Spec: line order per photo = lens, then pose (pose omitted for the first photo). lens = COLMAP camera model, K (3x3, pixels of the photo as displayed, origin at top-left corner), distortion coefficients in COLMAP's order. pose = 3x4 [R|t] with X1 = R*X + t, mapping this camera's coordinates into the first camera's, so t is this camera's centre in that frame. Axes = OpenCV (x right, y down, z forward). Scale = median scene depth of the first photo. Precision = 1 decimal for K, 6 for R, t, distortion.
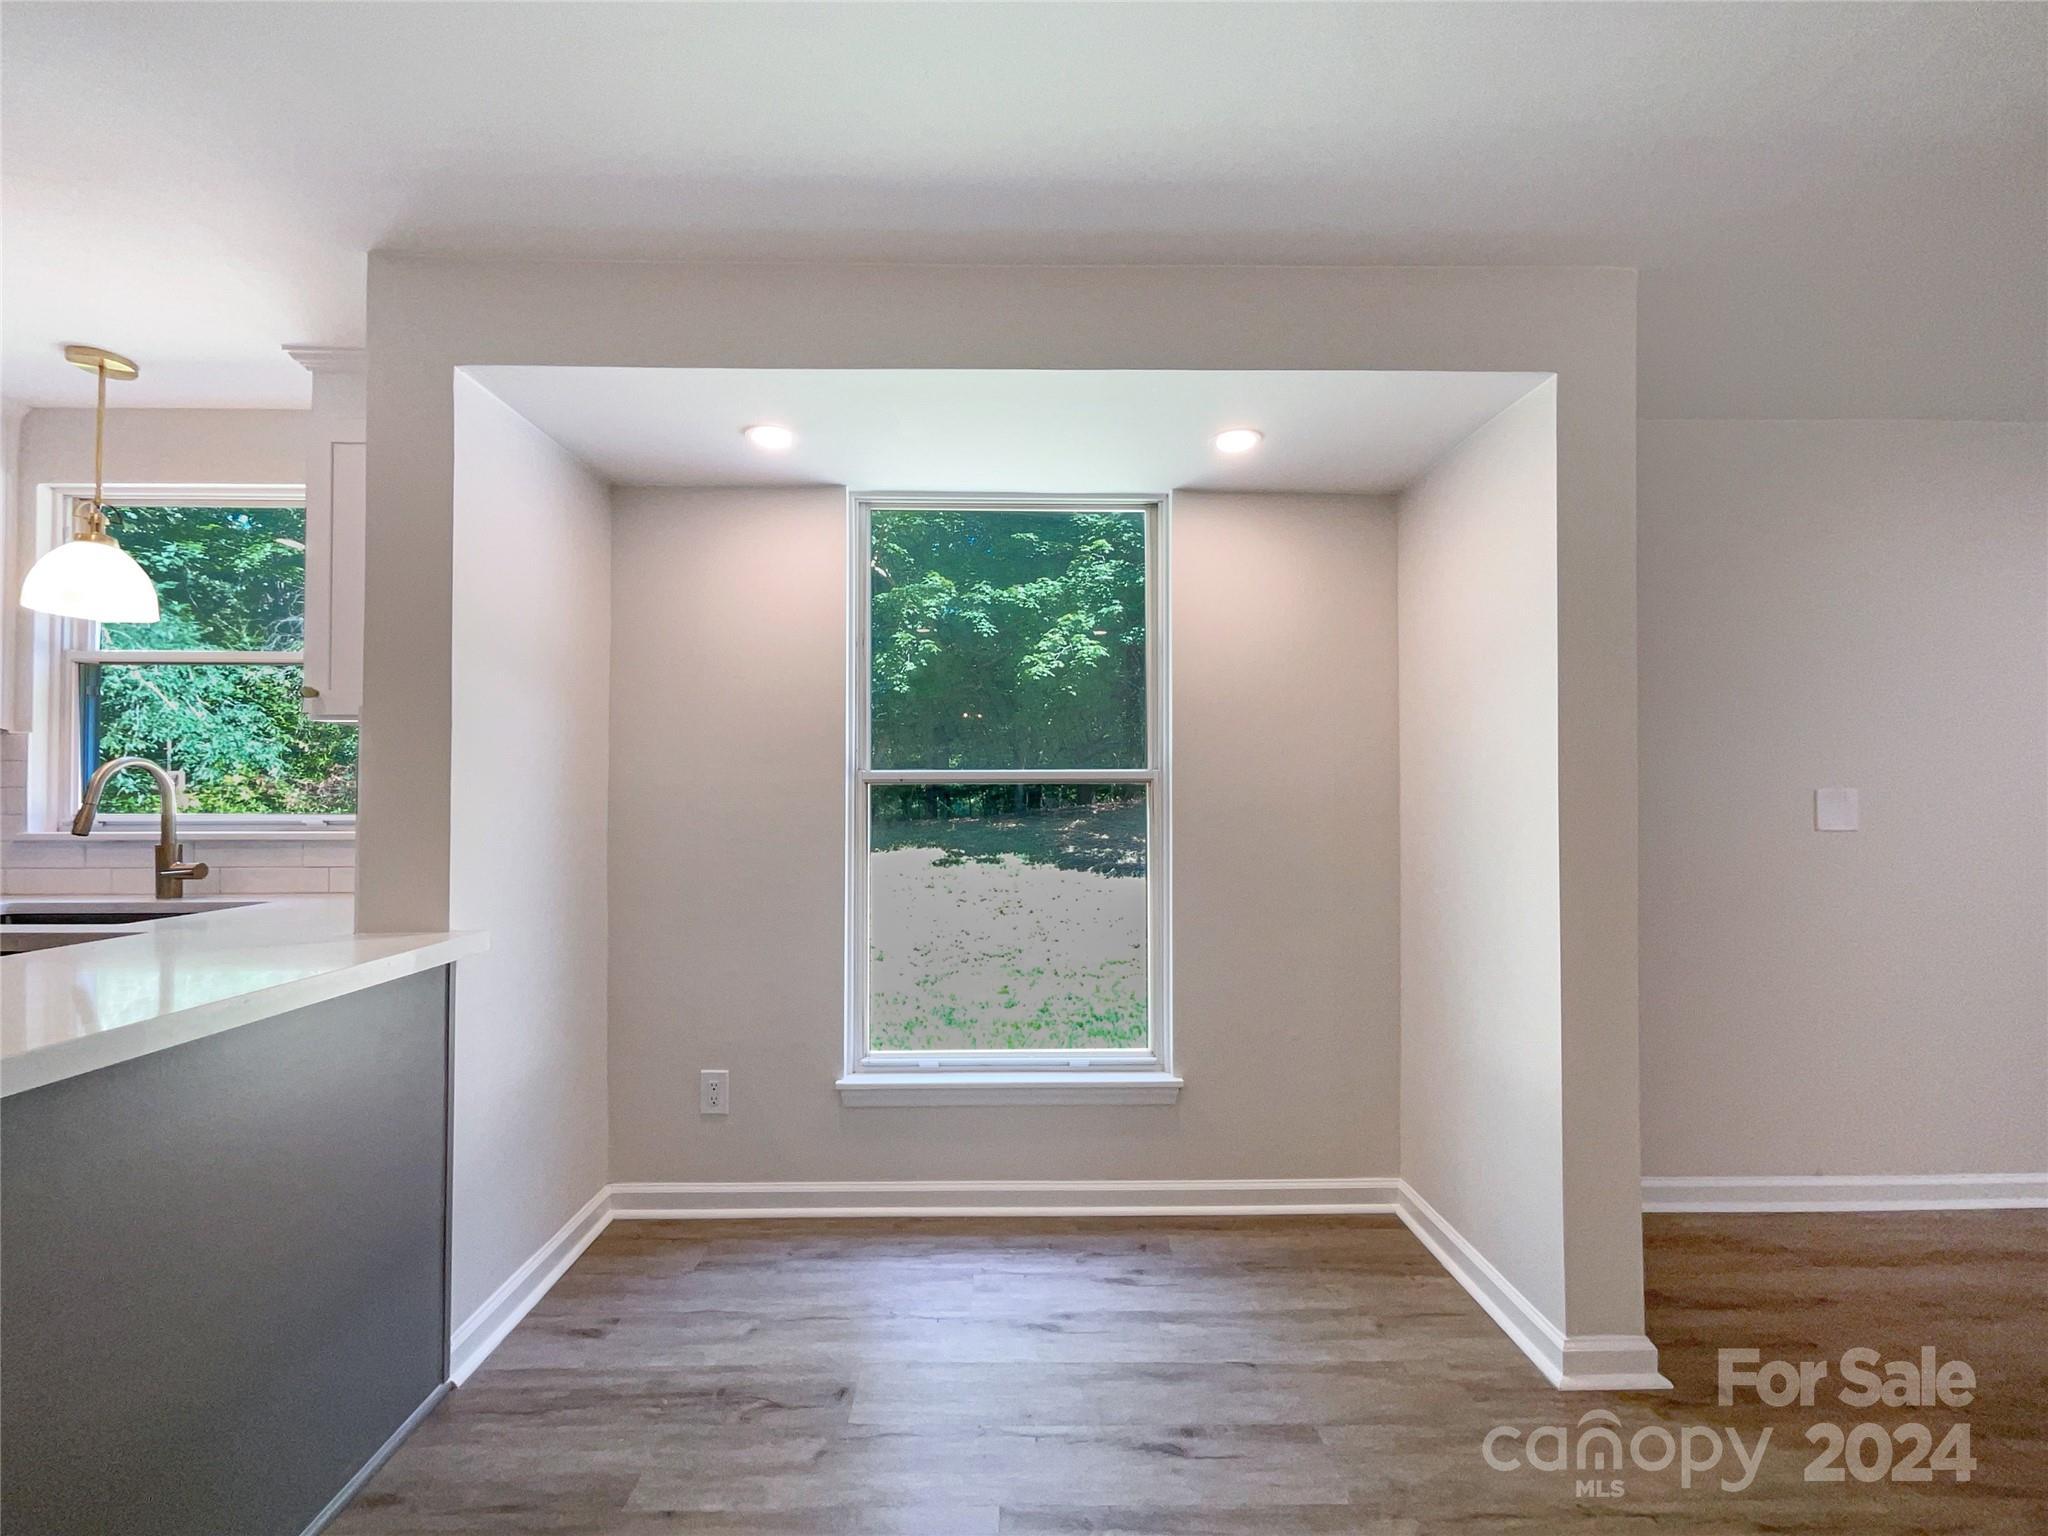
lens RADIAL K [[851.7, 0, 1028.8], [0, 851.7, 781.5], [0, 0, 1]] dist [0.000289, 0.000480]
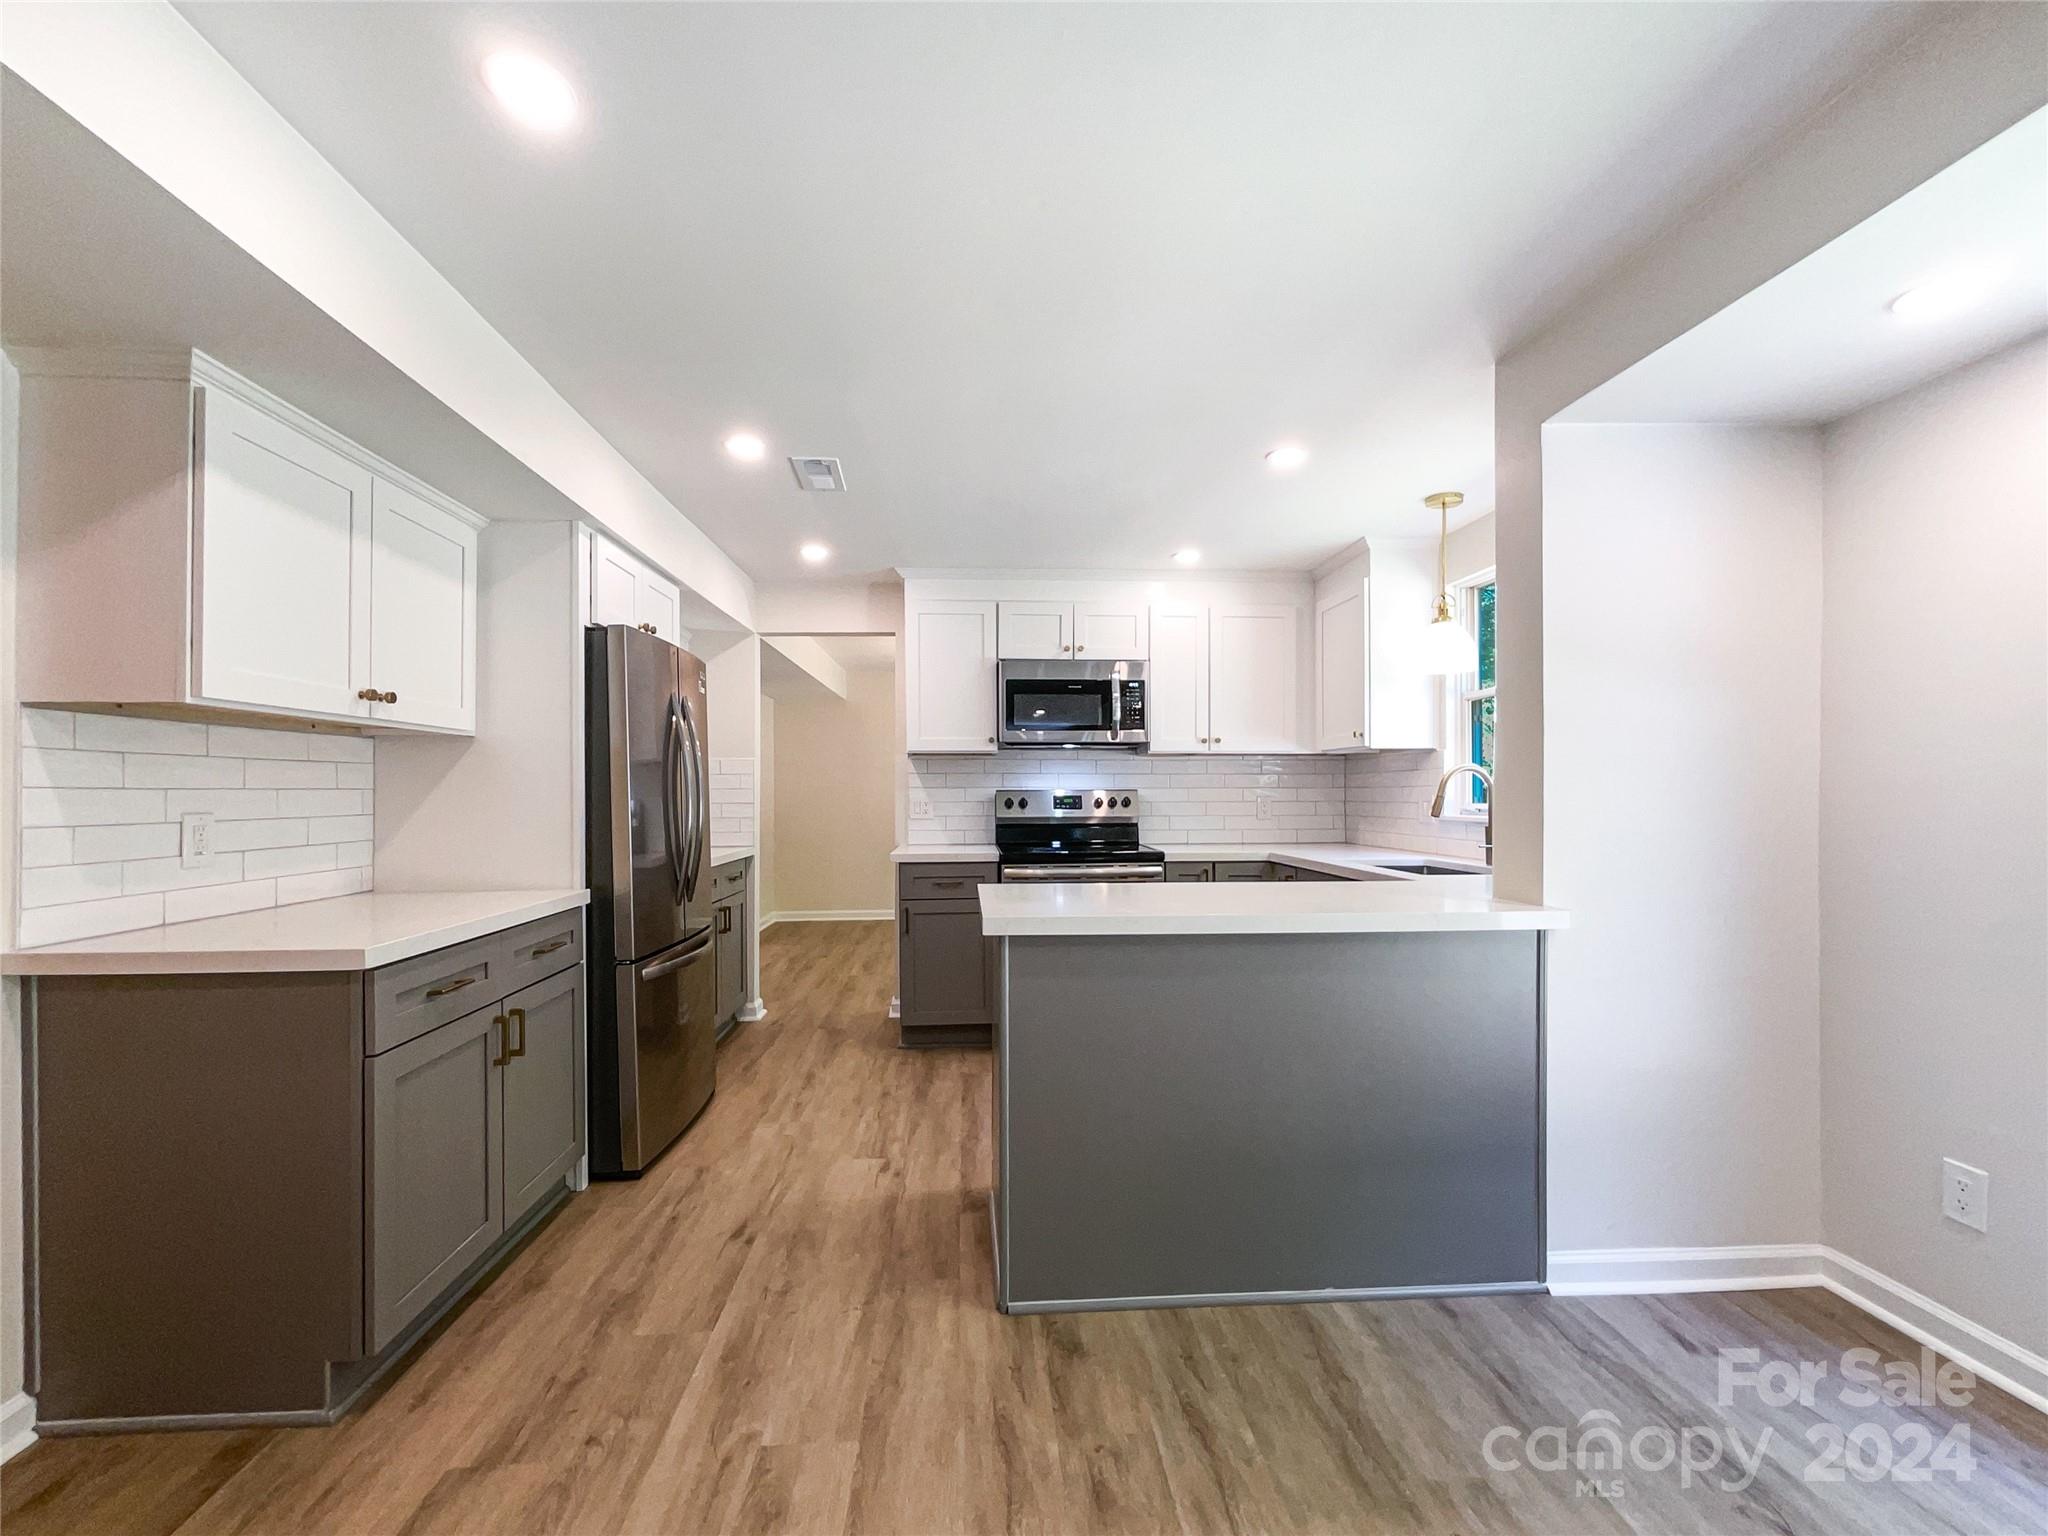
lens RADIAL K [[872.8, 0, 1004.9], [0, 872.8, 786.1], [0, 0, 1]] dist [0.000467, -0.000063]
pose [[0.029547, -0.006394, -0.999543, 0.388104], [0.015848, 0.999857, -0.005928, 0.005071], [0.999438, -0.015666, 0.029644, 0.172538]]
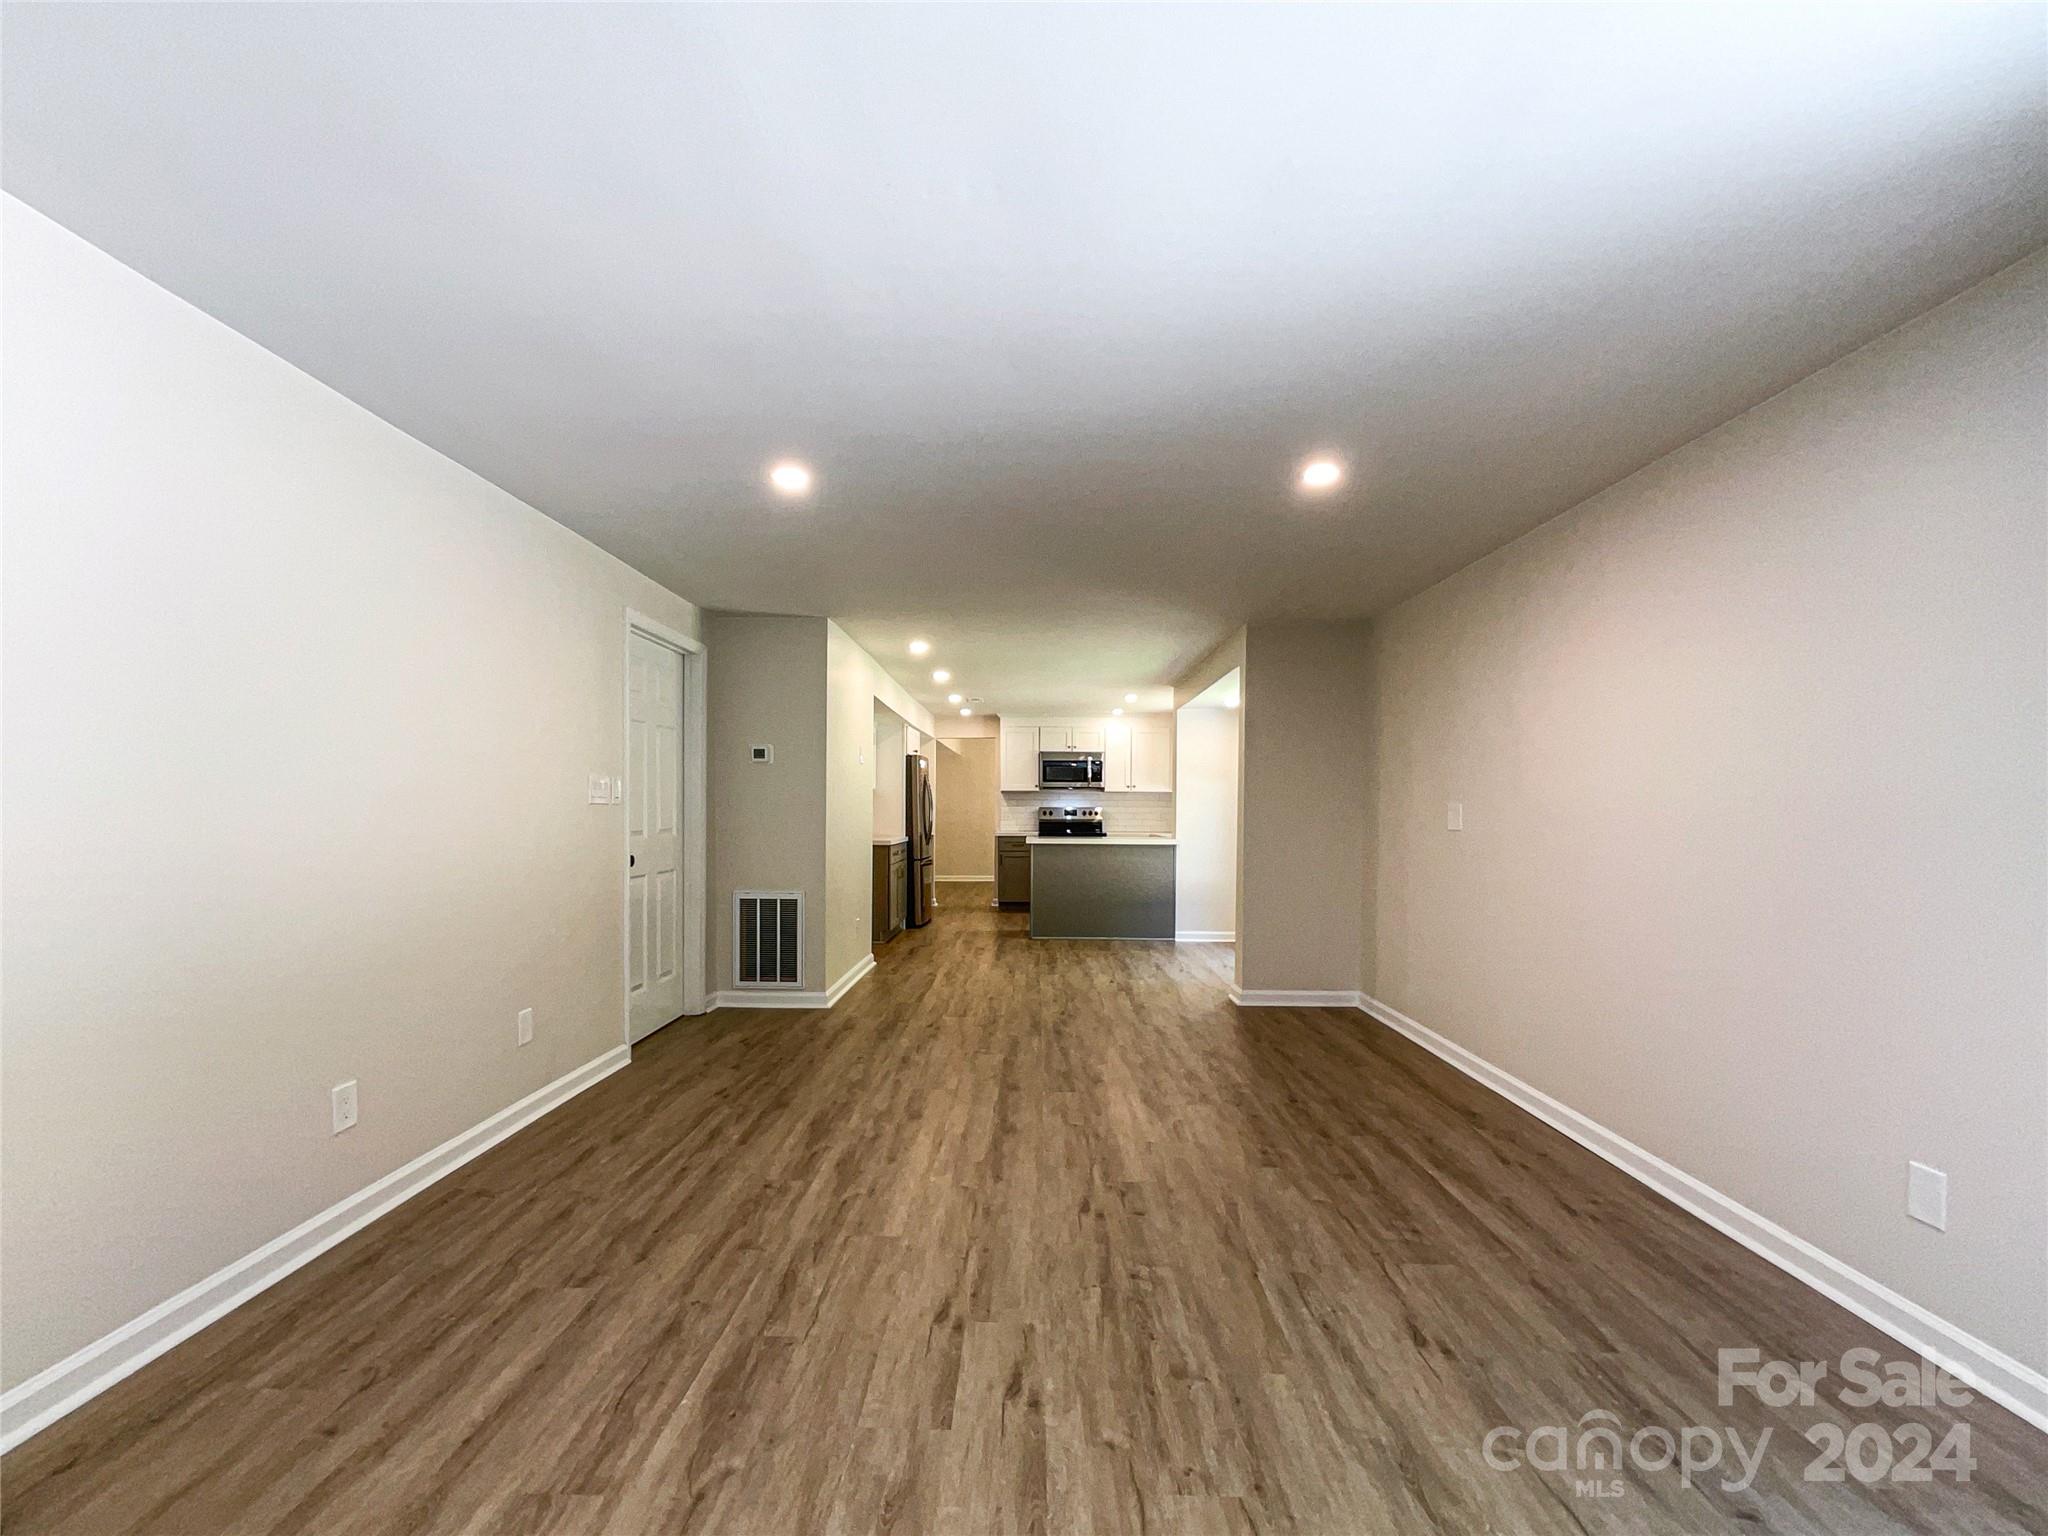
lens RADIAL K [[851.7, 0, 1028.8], [0, 851.7, 781.5], [0, 0, 1]] dist [0.000289, 0.000480]
pose [[-0.034949, -0.033966, -0.998812, 2.854921], [0.012937, 0.999323, -0.034436, 0.019427], [0.999305, -0.014125, -0.034486, 0.310628]]
